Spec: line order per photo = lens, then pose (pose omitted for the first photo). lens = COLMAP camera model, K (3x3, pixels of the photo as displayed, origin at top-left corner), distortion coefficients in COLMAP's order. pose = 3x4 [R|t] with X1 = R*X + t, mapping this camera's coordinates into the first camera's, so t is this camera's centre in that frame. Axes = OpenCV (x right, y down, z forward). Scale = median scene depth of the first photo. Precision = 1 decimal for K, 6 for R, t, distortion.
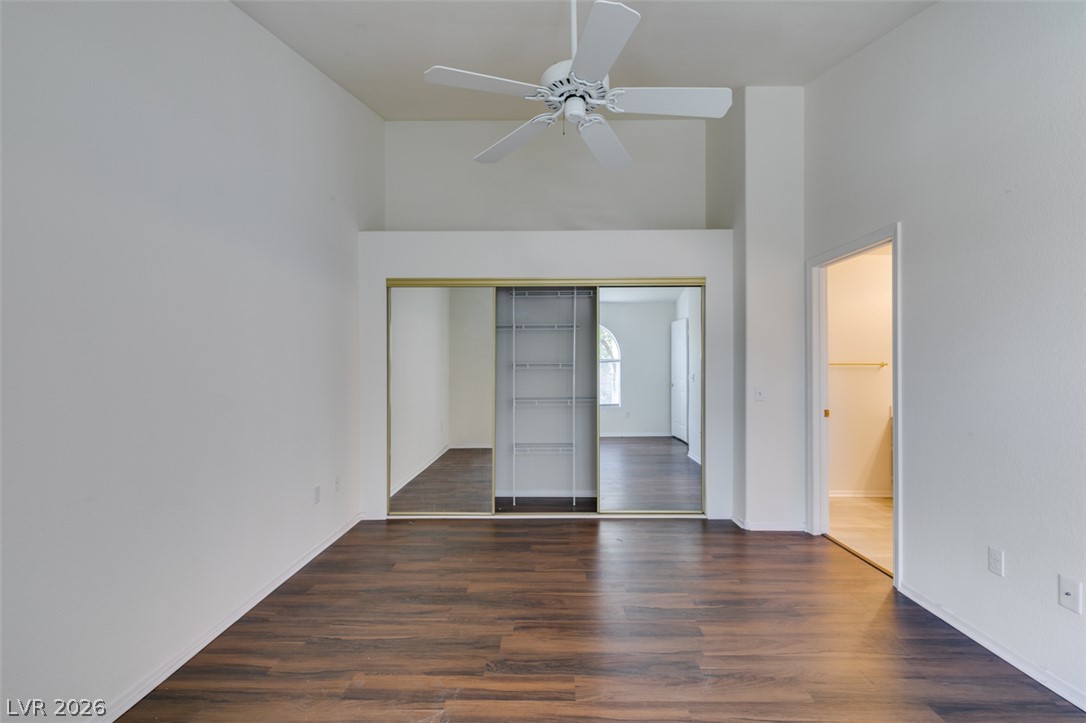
lens RADIAL K [[490.4, 0, 548.9], [0, 490.4, 362.5], [0, 0, 1]] dist [0.001672, -0.000998]
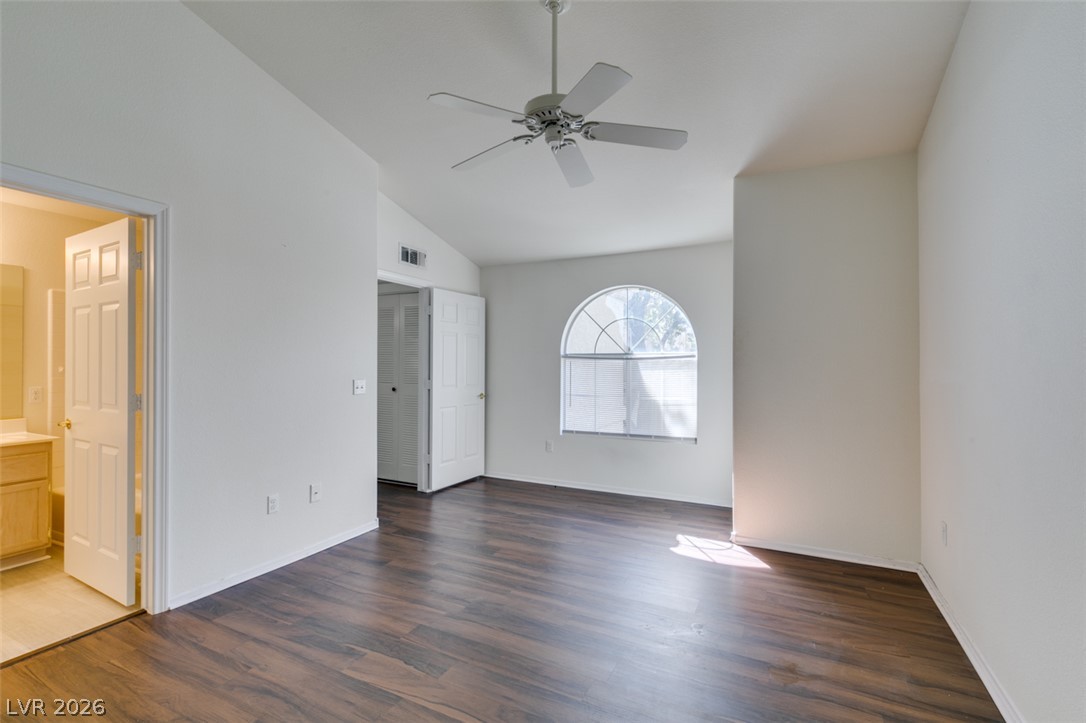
lens RADIAL K [[490.4, 0, 534.5], [0, 490.4, 364.5], [0, 0, 1]] dist [0.001672, -0.000998]
pose [[-0.889408, 0.004082, 0.457096, -0.357380], [-0.003593, 0.999867, -0.015921, 0.021825], [-0.457100, -0.015803, -0.889275, 1.734391]]
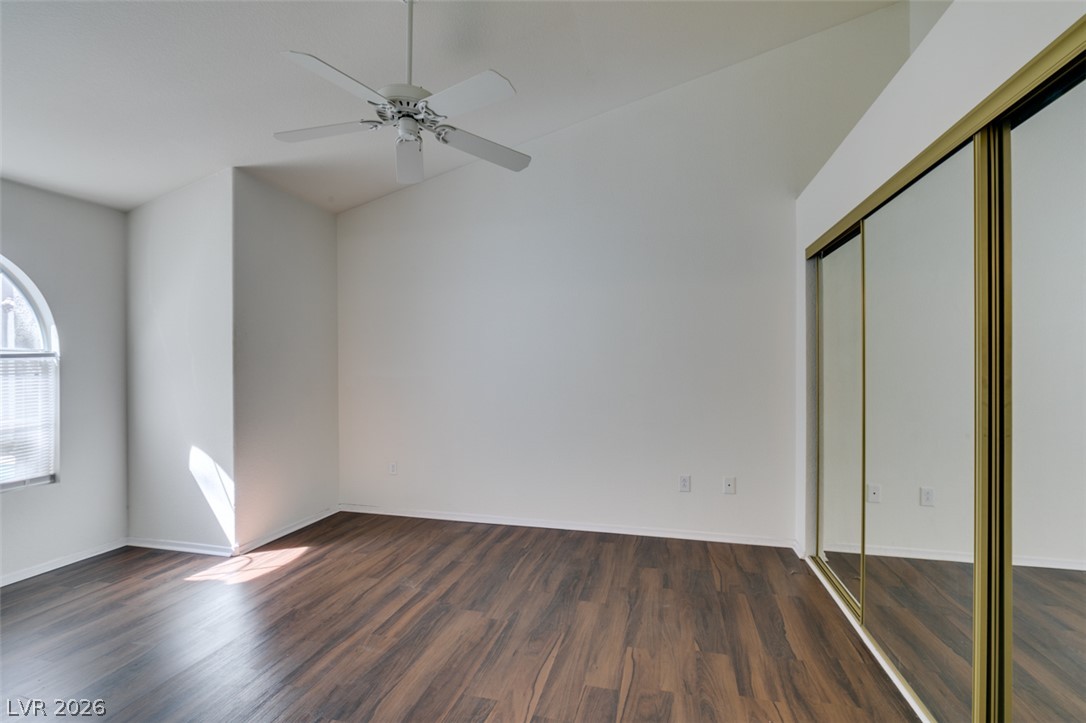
lens RADIAL K [[490.4, 0, 535.9], [0, 490.4, 362.2], [0, 0, 1]] dist [0.001672, -0.000998]
pose [[-0.259614, -0.000850, -0.965712, 0.890345], [0.018925, 0.999803, -0.005968, 0.007666], [0.965527, -0.019825, -0.259547, 1.341477]]
